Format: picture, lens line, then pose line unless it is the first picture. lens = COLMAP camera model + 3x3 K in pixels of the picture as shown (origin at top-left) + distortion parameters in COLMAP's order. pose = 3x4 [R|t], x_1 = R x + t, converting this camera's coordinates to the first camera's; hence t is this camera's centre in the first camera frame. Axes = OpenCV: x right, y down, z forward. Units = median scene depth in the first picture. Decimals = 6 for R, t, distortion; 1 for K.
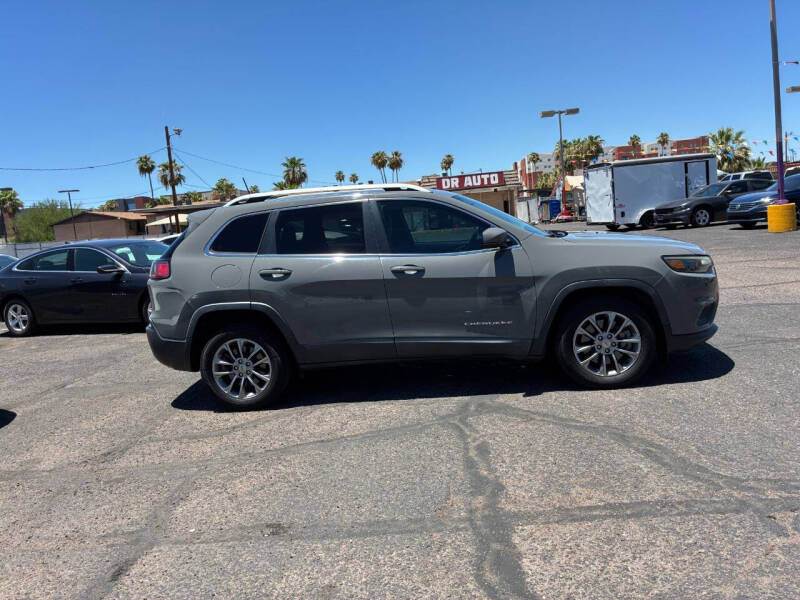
lens RADIAL K [[608.2, 0, 398.1], [0, 608.2, 291.9], [0, 0, 1]] dist [0.053196, -0.064300]
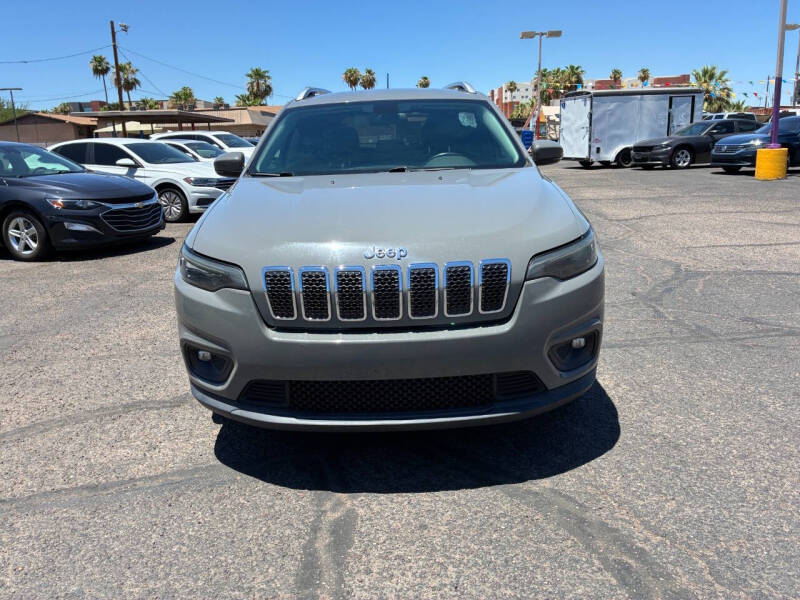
lens RADIAL K [[608.2, 0, 389.5], [0, 608.2, 287.0], [0, 0, 1]] dist [0.053196, -0.064300]
pose [[0.997701, 0.051449, 0.044117, 0.010207], [-0.056076, 0.992235, 0.111019, -0.002900], [-0.038062, -0.113238, 0.992839, 0.031332]]
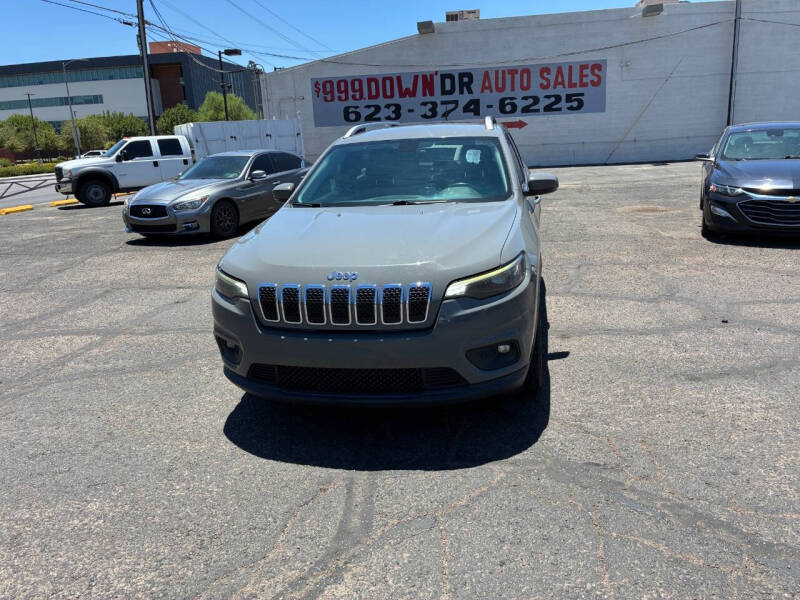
lens RADIAL K [[608.2, 0, 408.9], [0, 608.2, 286.8], [0, 0, 1]] dist [0.053196, -0.064300]
pose [[-0.082688, 0.330588, -0.940146, 0.101009], [-0.059609, 0.940047, 0.335796, -0.026032], [0.994791, 0.083807, -0.058024, 0.109936]]
